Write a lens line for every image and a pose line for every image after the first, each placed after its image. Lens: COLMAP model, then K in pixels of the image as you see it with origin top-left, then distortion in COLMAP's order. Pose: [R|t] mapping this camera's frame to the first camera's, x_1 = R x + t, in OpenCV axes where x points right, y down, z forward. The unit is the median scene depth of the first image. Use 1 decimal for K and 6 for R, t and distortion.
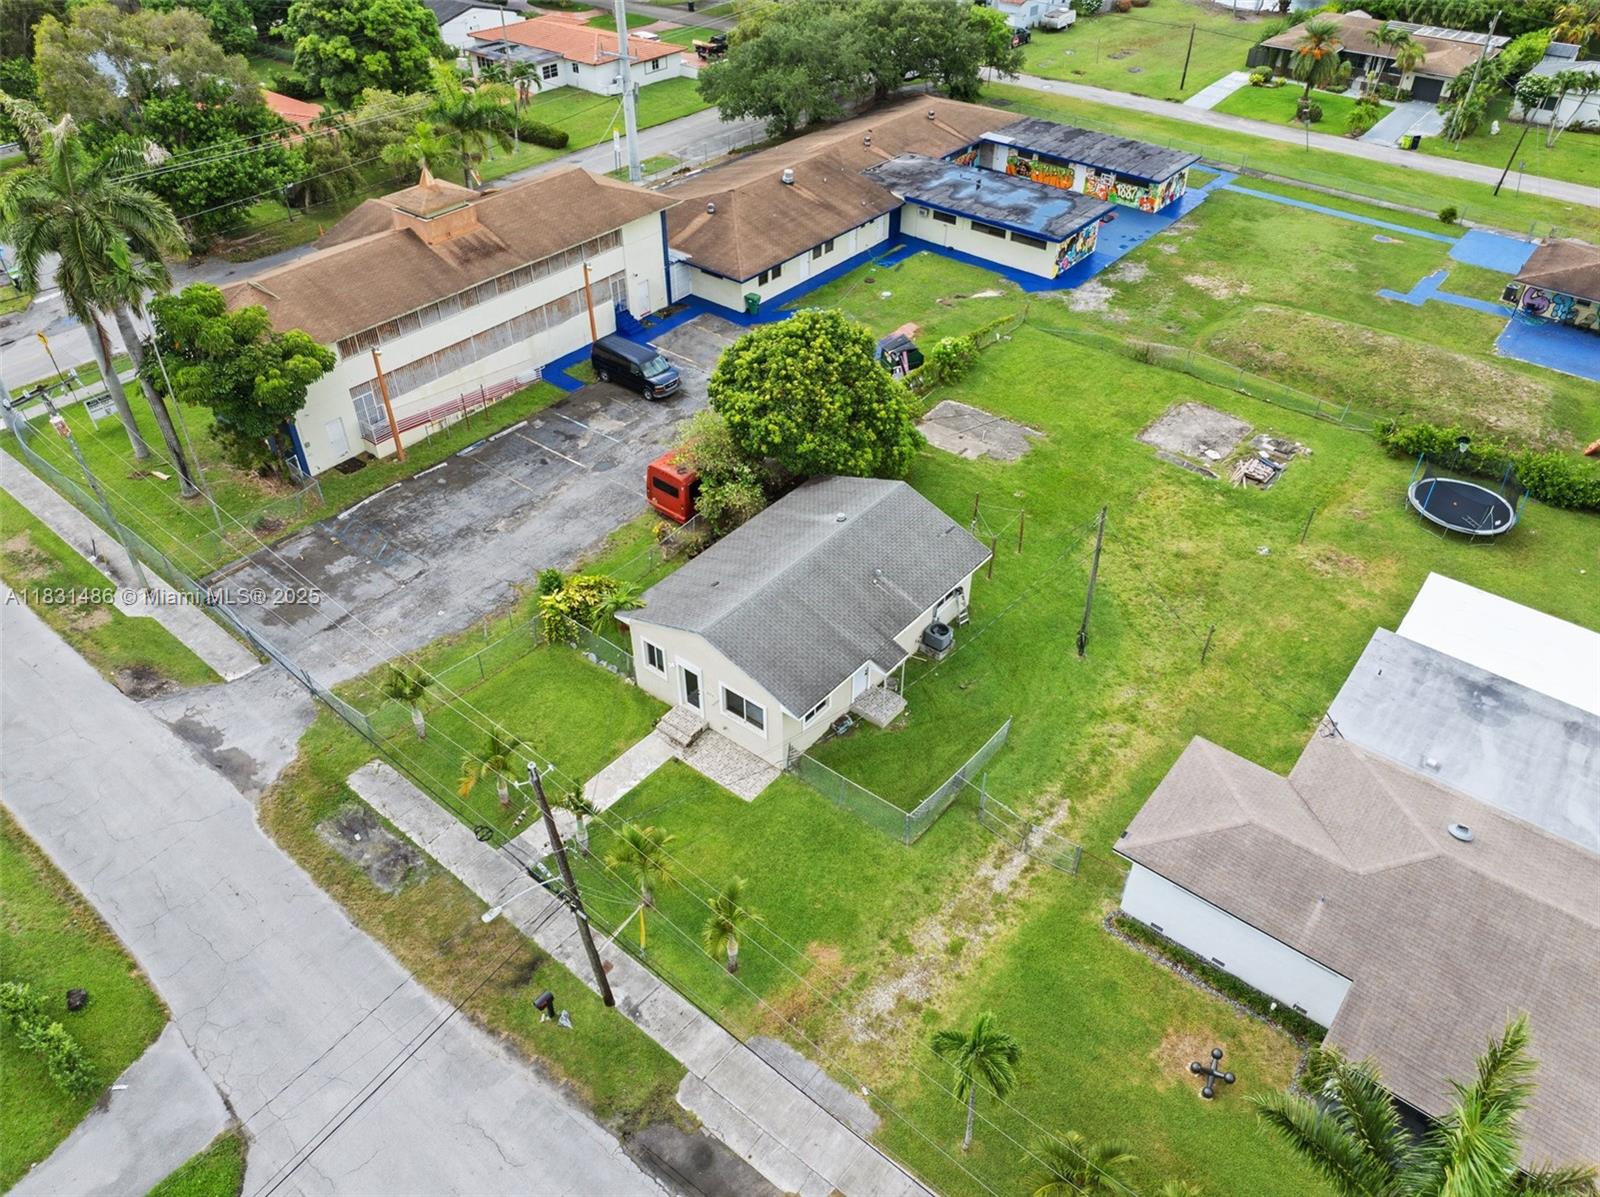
lens RADIAL K [[1130.2, 0, 808.3], [0, 1130.2, 586.4], [0, 0, 1]] dist [-0.039746, 0.005464]
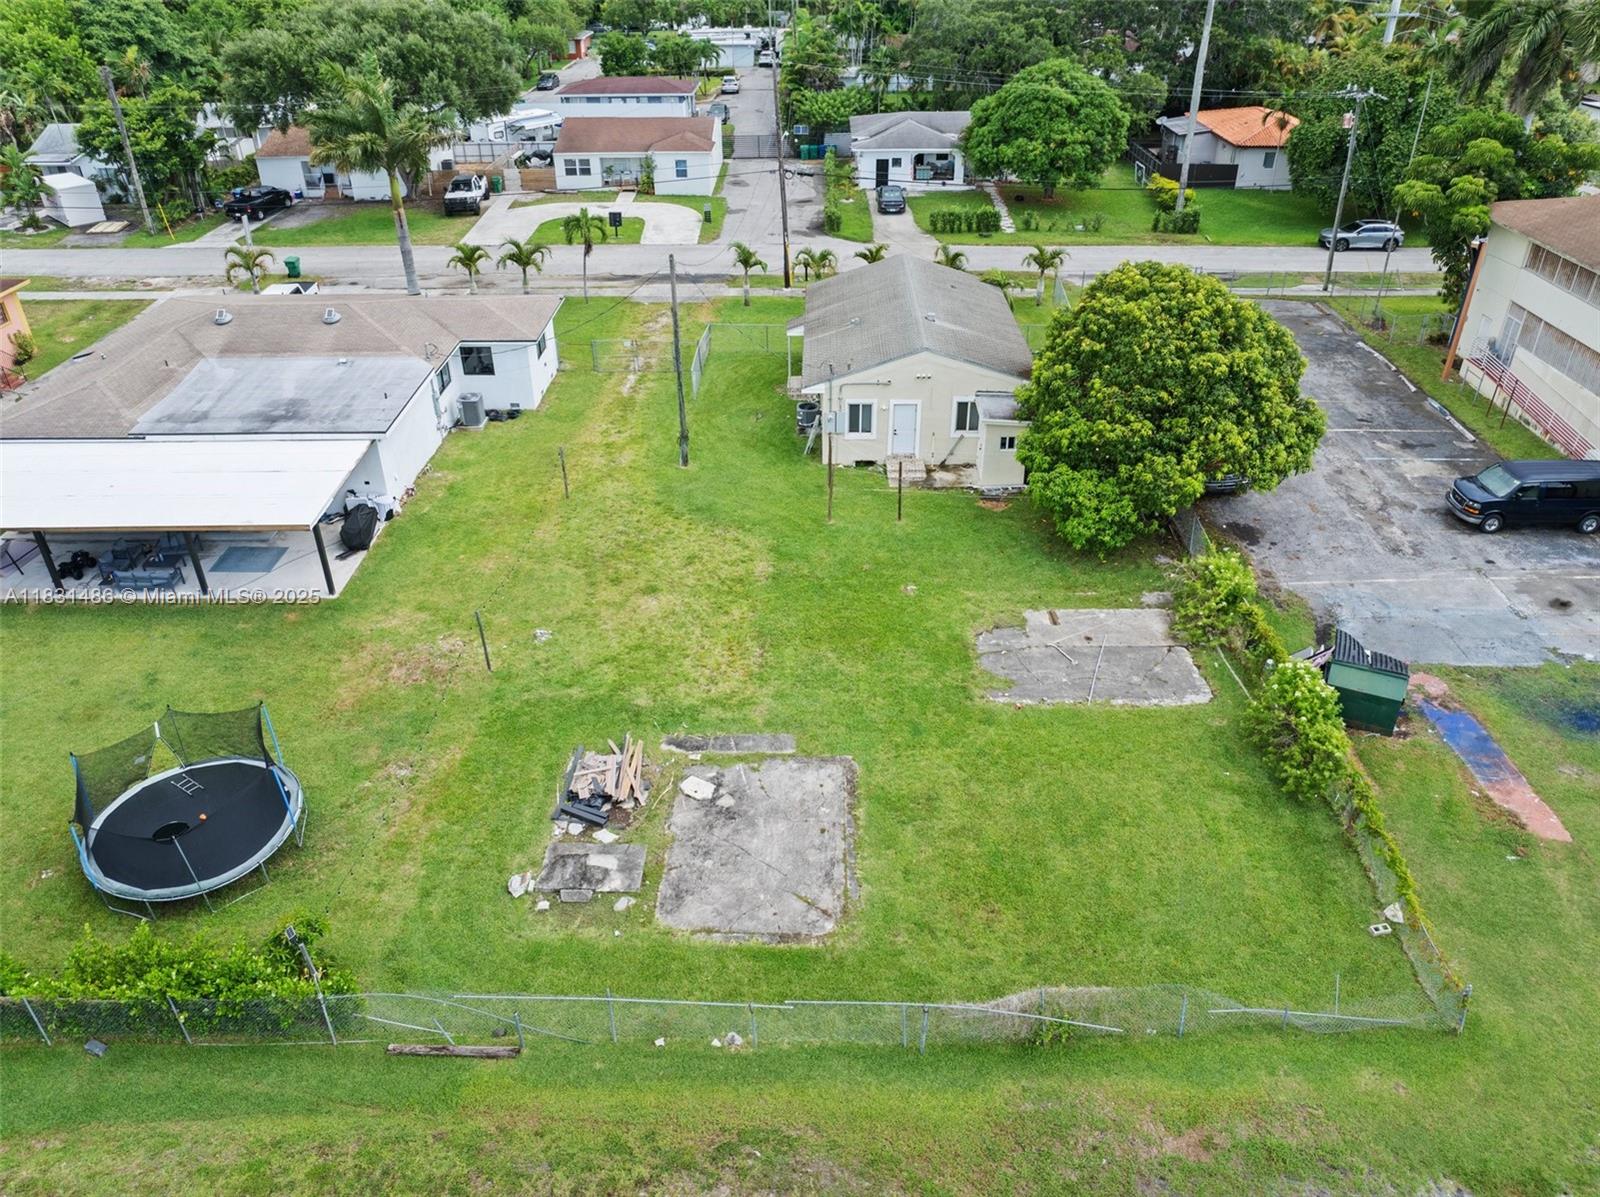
lens RADIAL K [[1130.2, 0, 808.3], [0, 1130.2, 586.4], [0, 0, 1]] dist [-0.039746, 0.005464]
pose [[-0.781038, 0.328762, -0.530938, 0.559410], [-0.390144, 0.406979, 0.825927, -0.578609], [0.487614, 0.852223, -0.189602, 1.055613]]
